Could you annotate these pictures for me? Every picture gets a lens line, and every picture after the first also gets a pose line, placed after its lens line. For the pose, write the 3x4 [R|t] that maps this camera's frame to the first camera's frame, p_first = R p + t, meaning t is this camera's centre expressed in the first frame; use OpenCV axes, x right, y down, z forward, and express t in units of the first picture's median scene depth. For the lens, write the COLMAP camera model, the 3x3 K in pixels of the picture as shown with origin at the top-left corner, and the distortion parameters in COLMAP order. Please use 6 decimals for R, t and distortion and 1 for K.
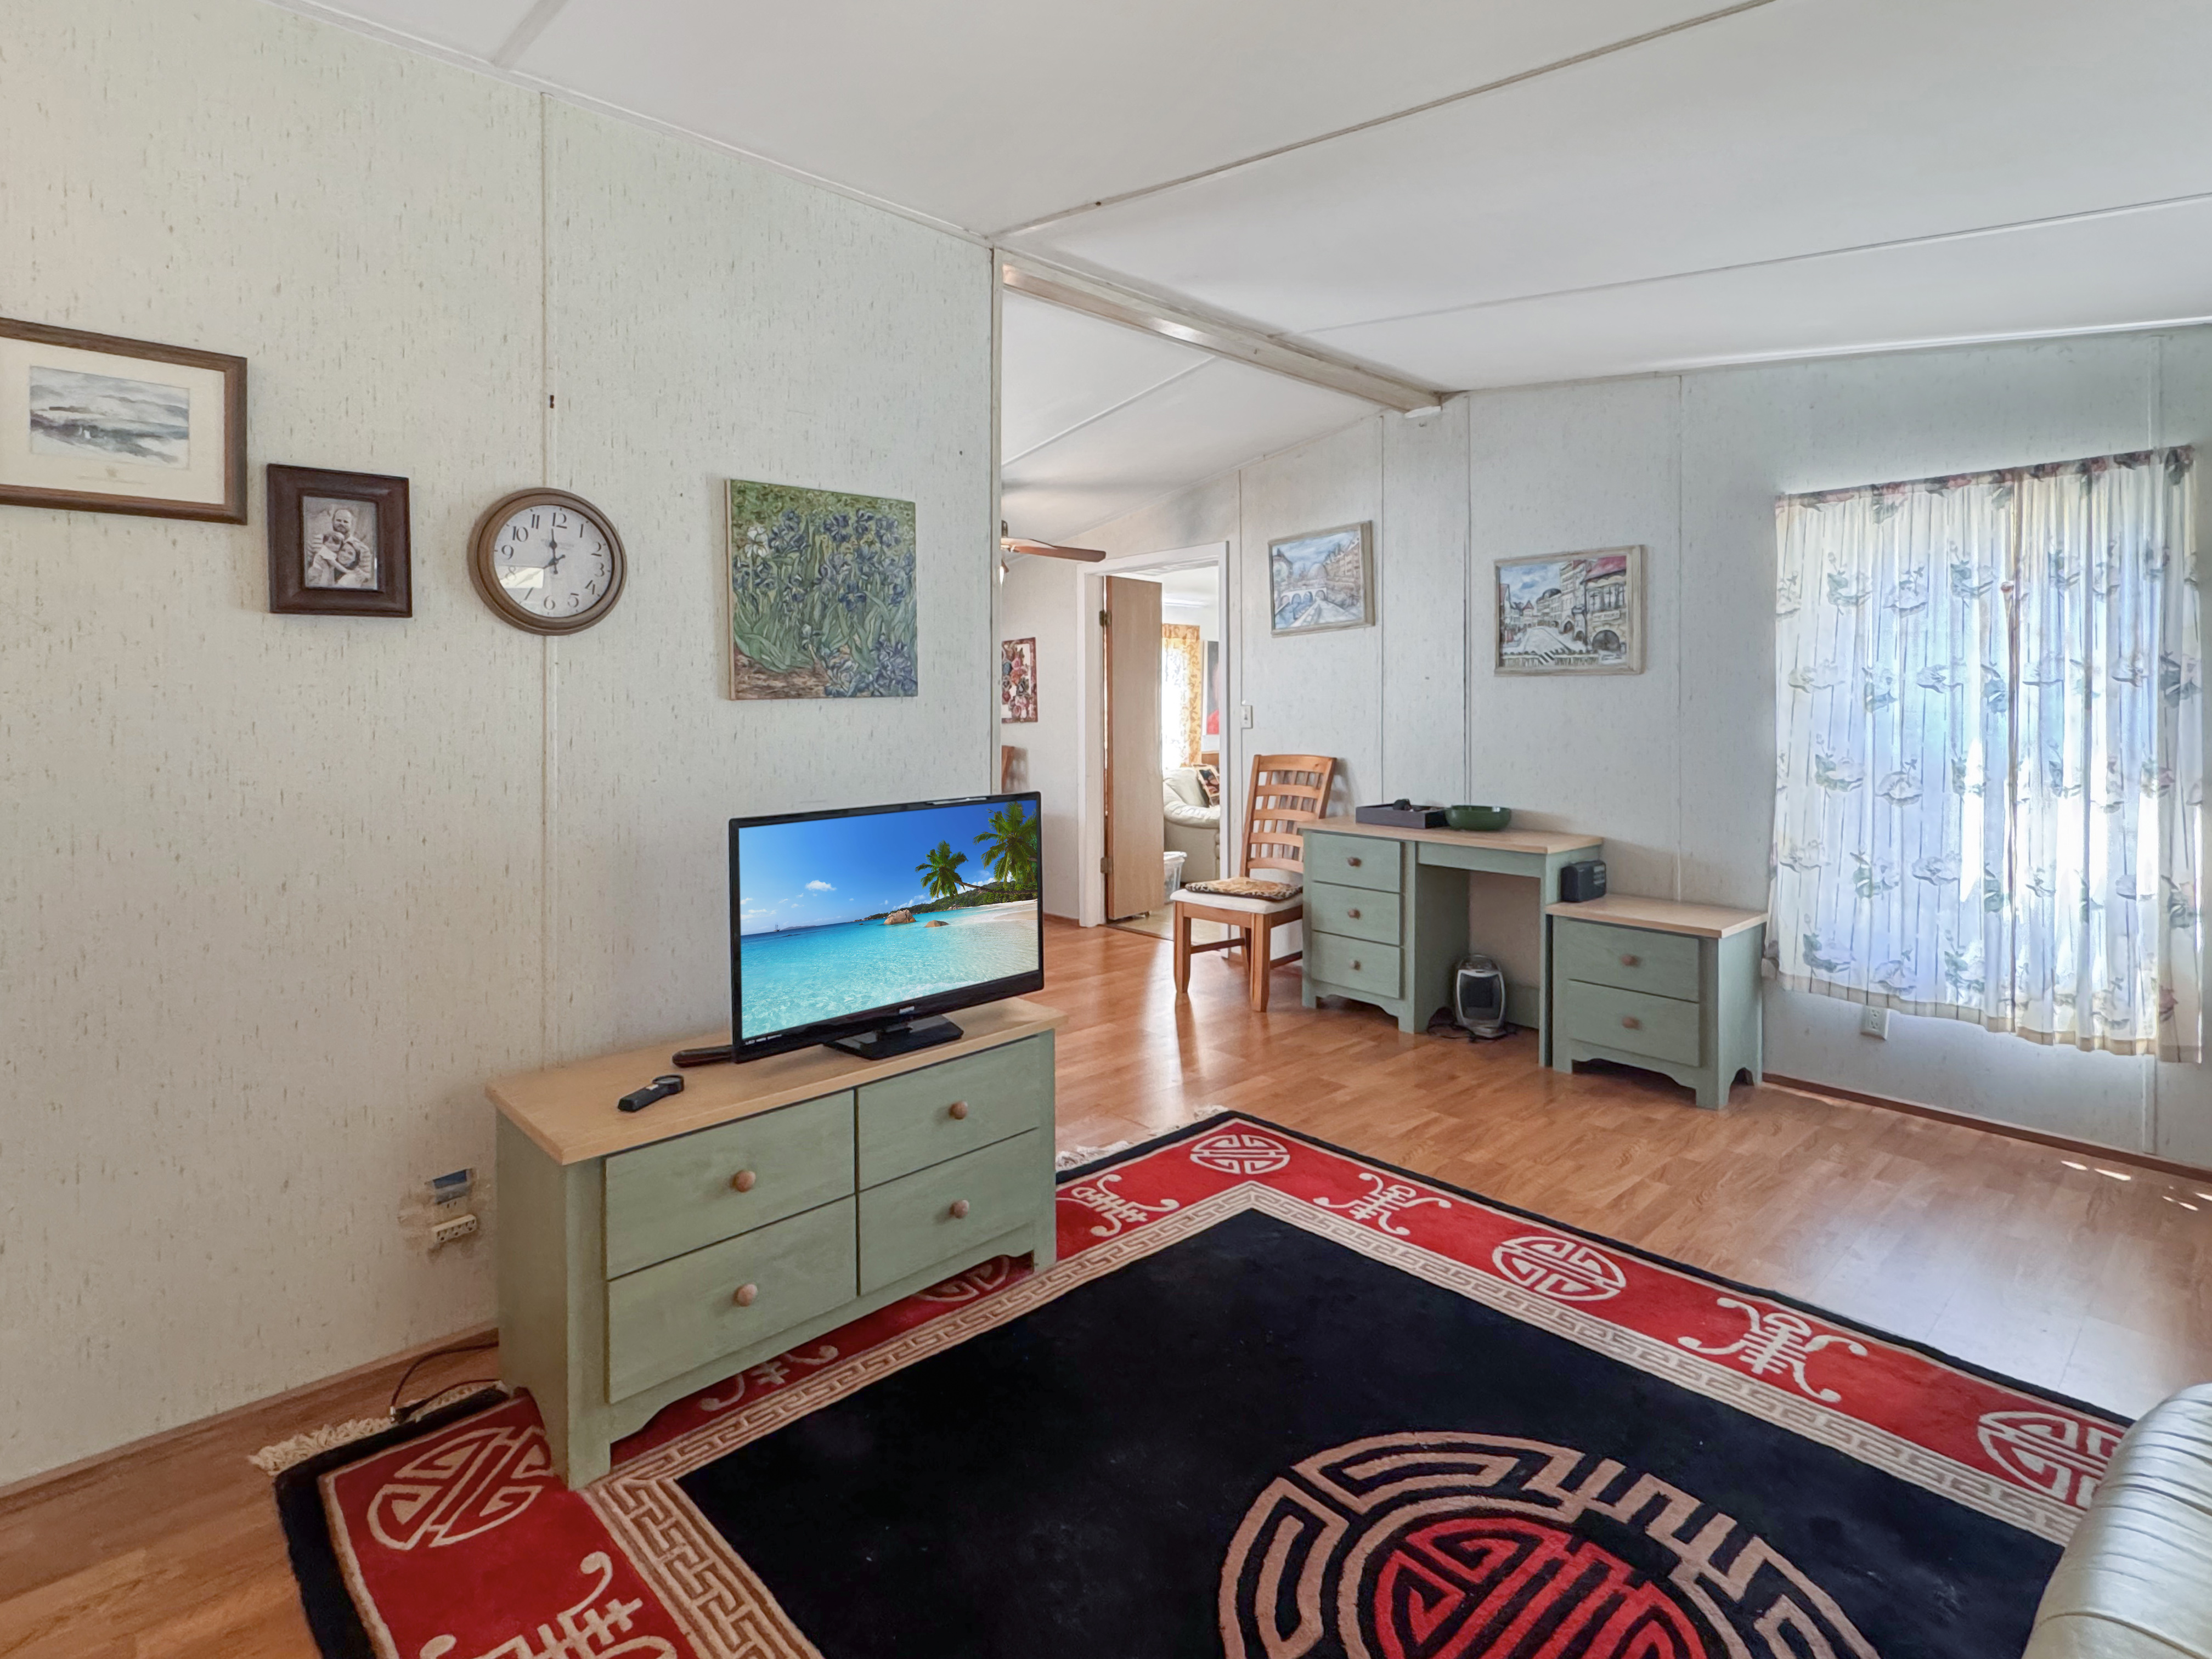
lens RADIAL K [[1087.7, 0, 1097.4], [0, 1087.7, 713.1], [0, 0, 1]] dist [-0.000820, -0.002236]
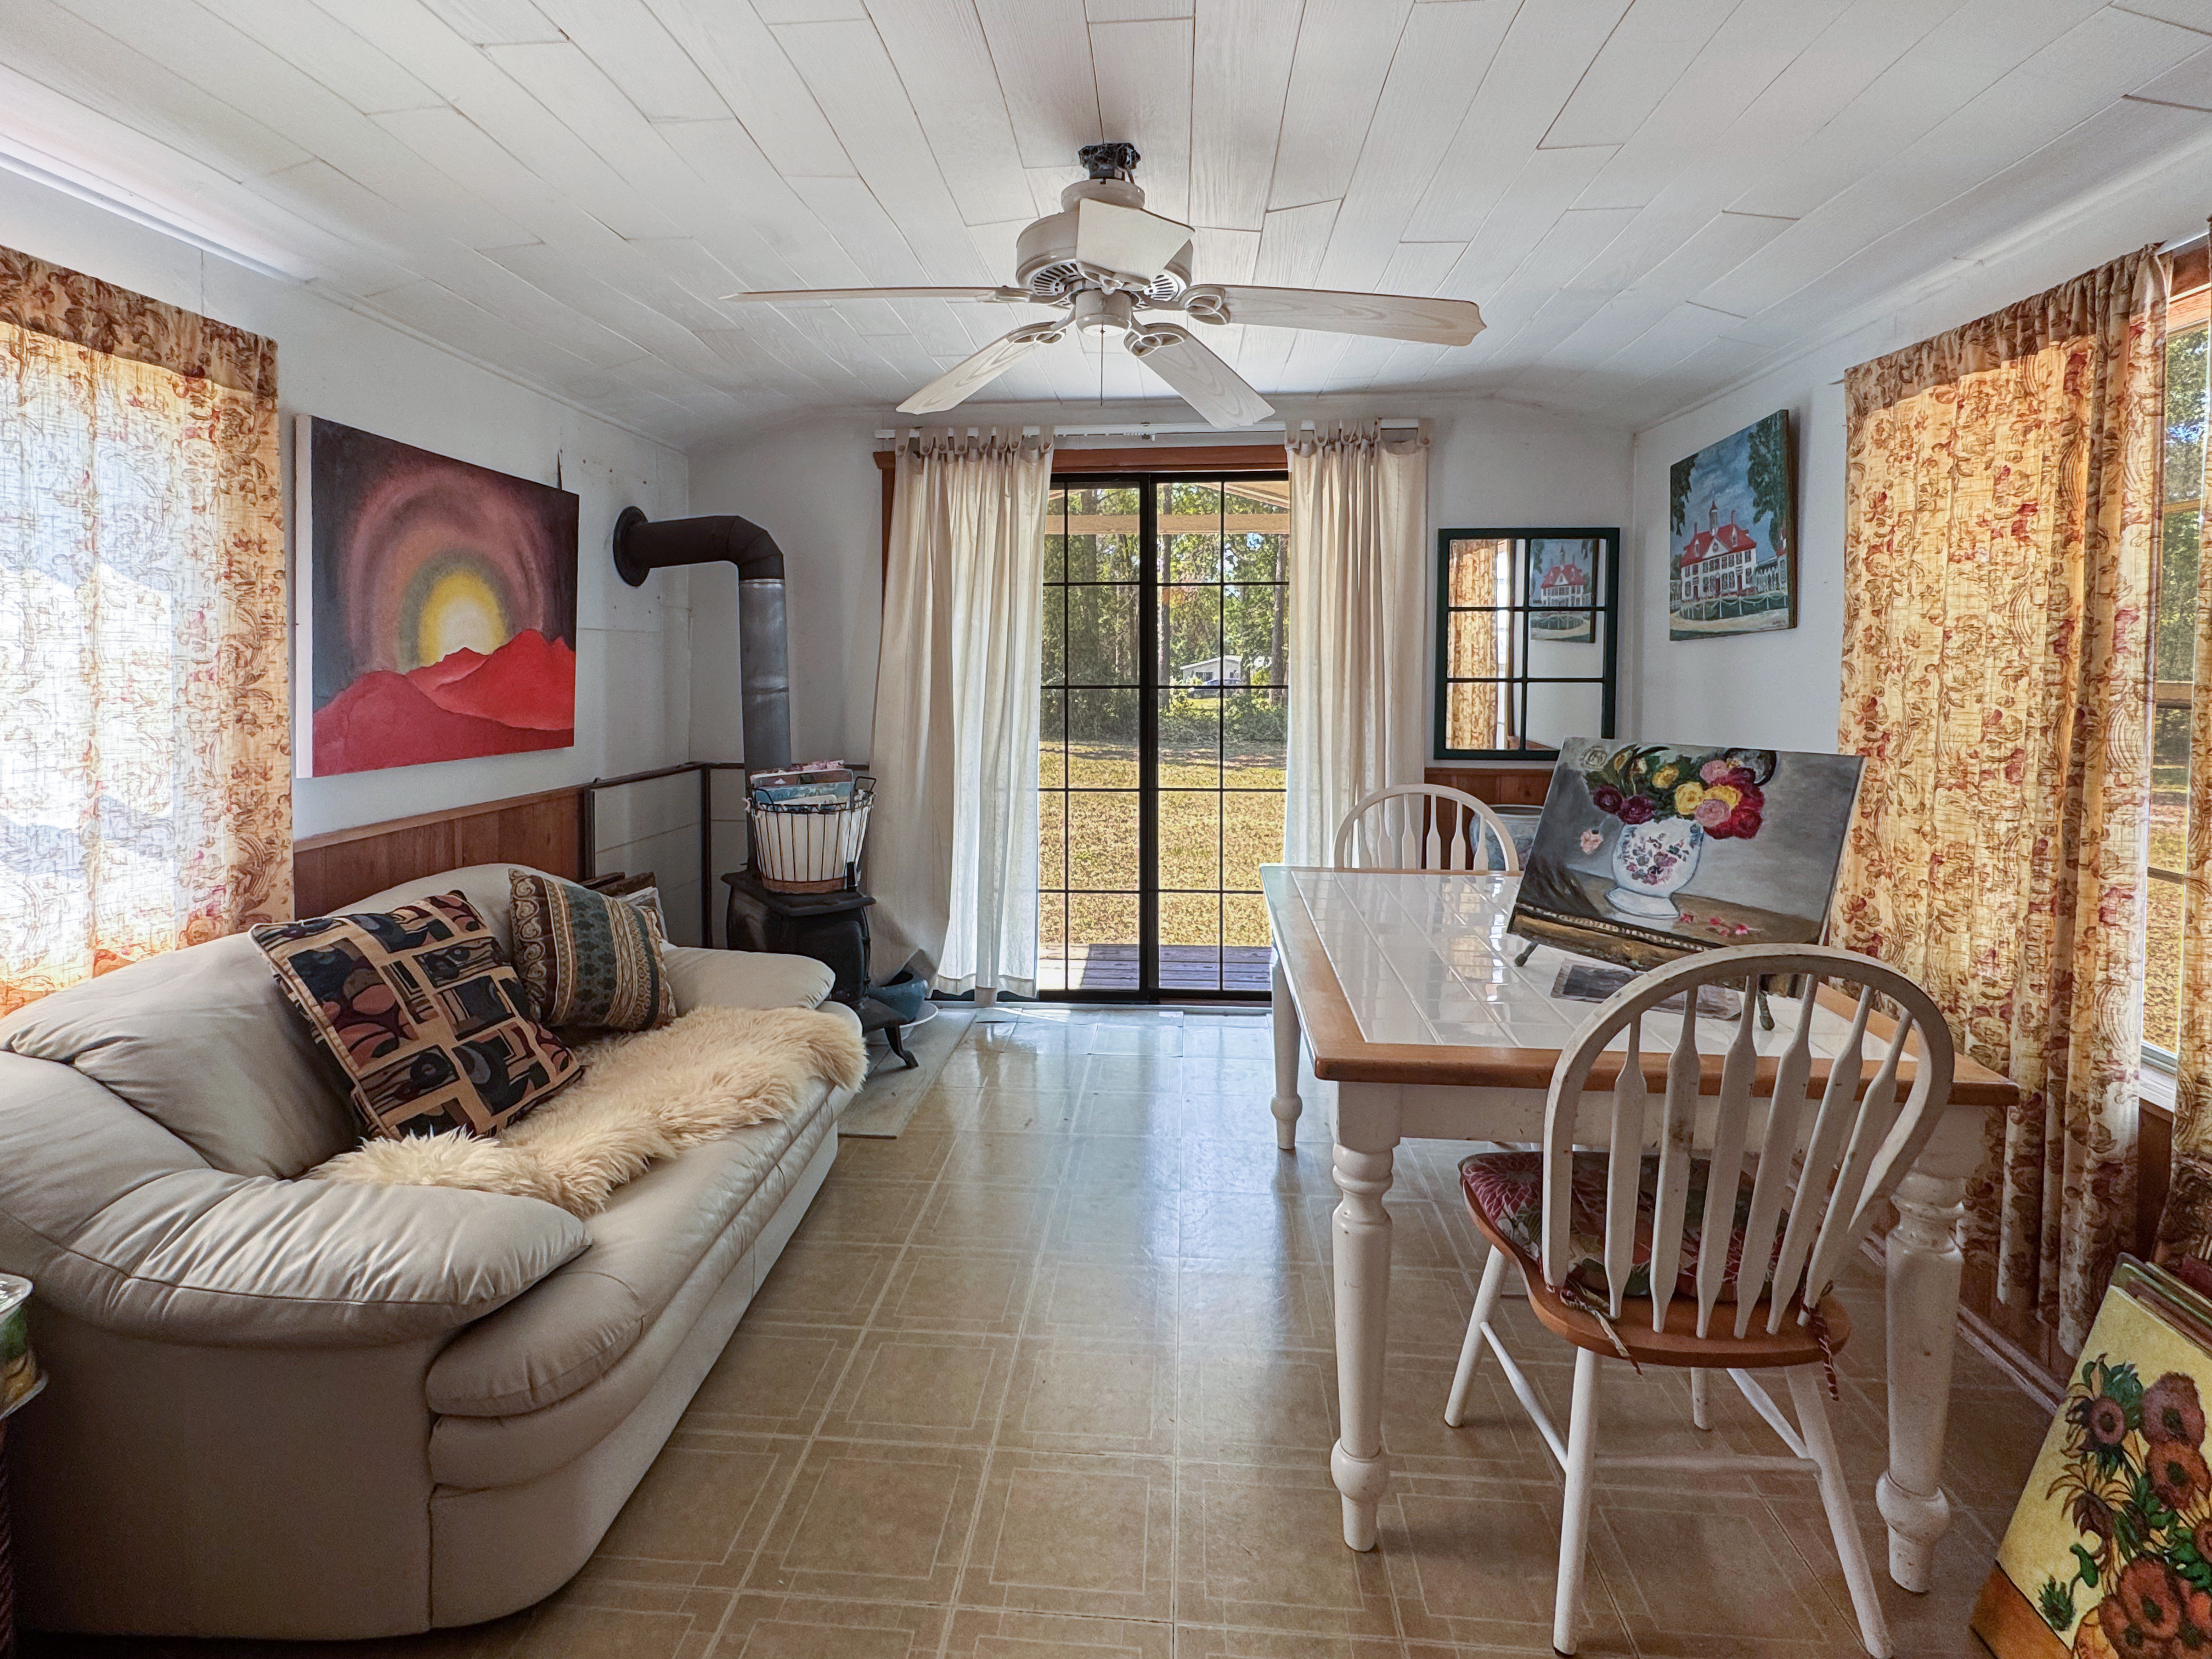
lens RADIAL K [[1087.7, 0, 1075.5], [0, 1087.7, 701.3], [0, 0, 1]] dist [-0.000820, -0.002236]
pose [[0.740757, -0.022332, 0.671402, 0.133918], [-0.002217, 0.999361, 0.035686, -0.018770], [-0.671770, -0.027923, 0.740233, 1.508370]]
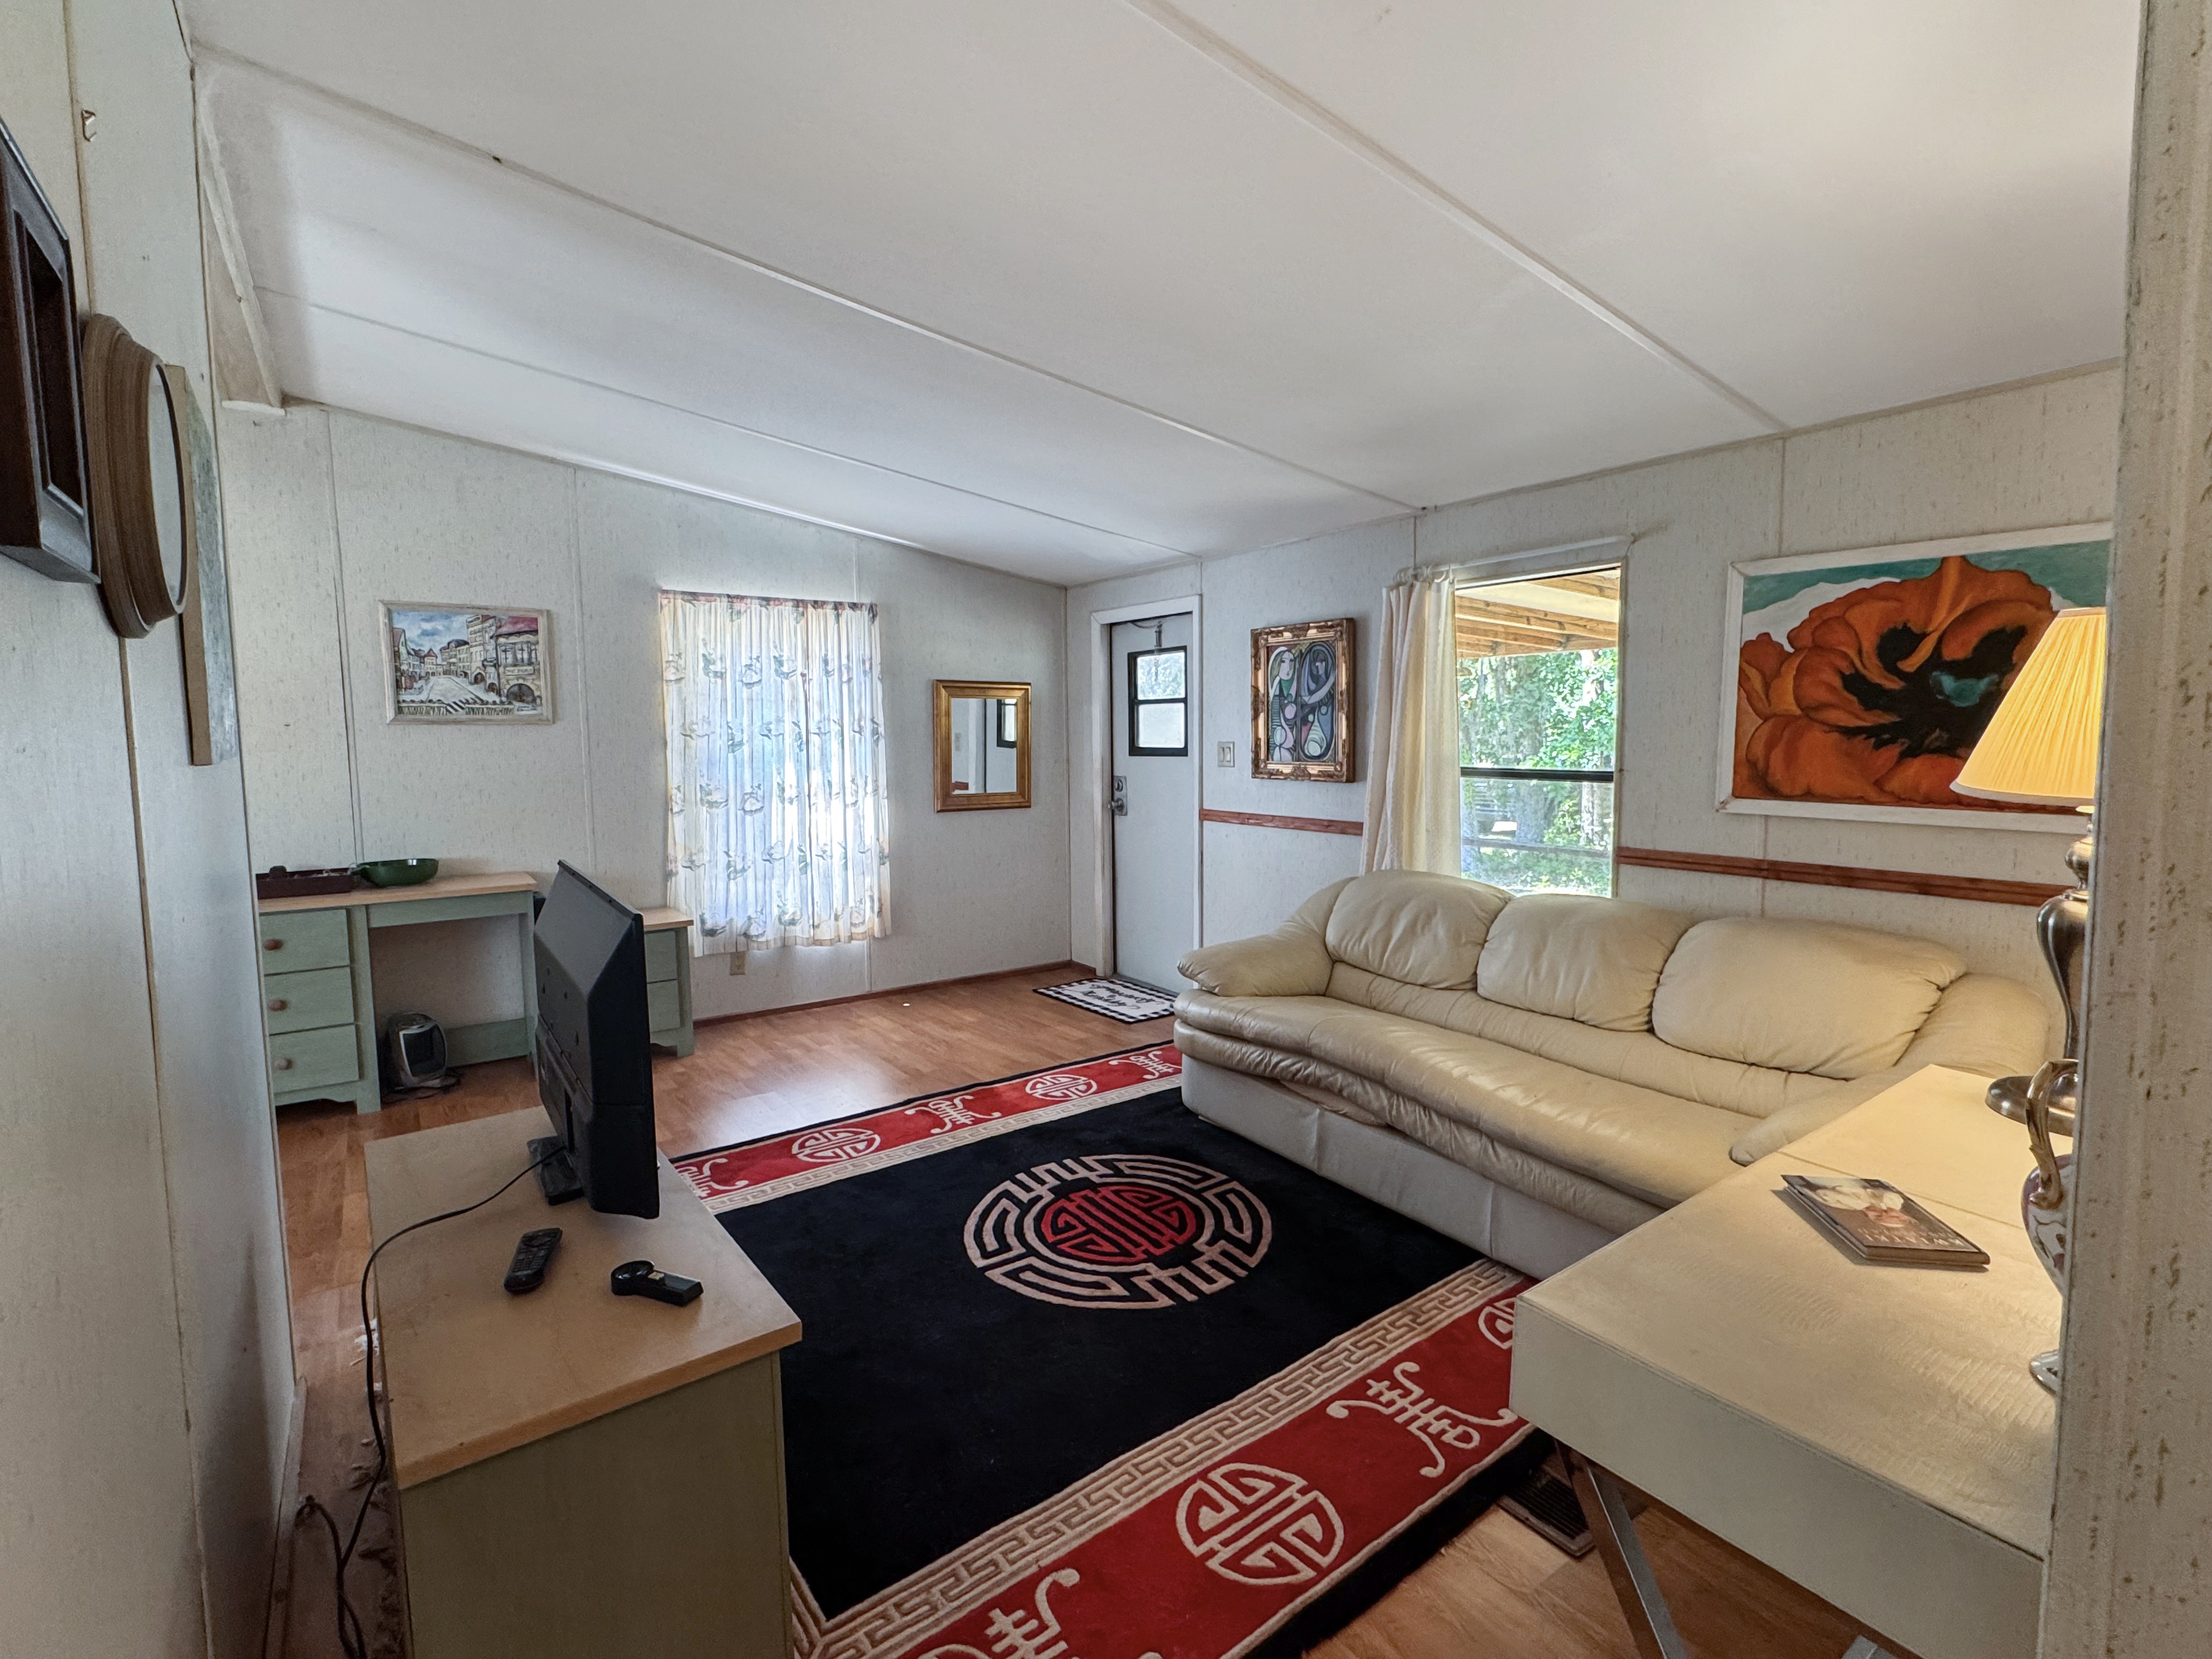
lens RADIAL K [[1031.5, 0, 1100.4], [0, 1031.5, 830.3], [0, 0, 1]] dist [0.002042, 0.000229]
pose [[0.125319, -0.095503, 0.987509, -0.512837], [0.019775, 0.995399, 0.093756, -0.015135], [-0.991919, 0.007779, 0.126631, 0.291124]]
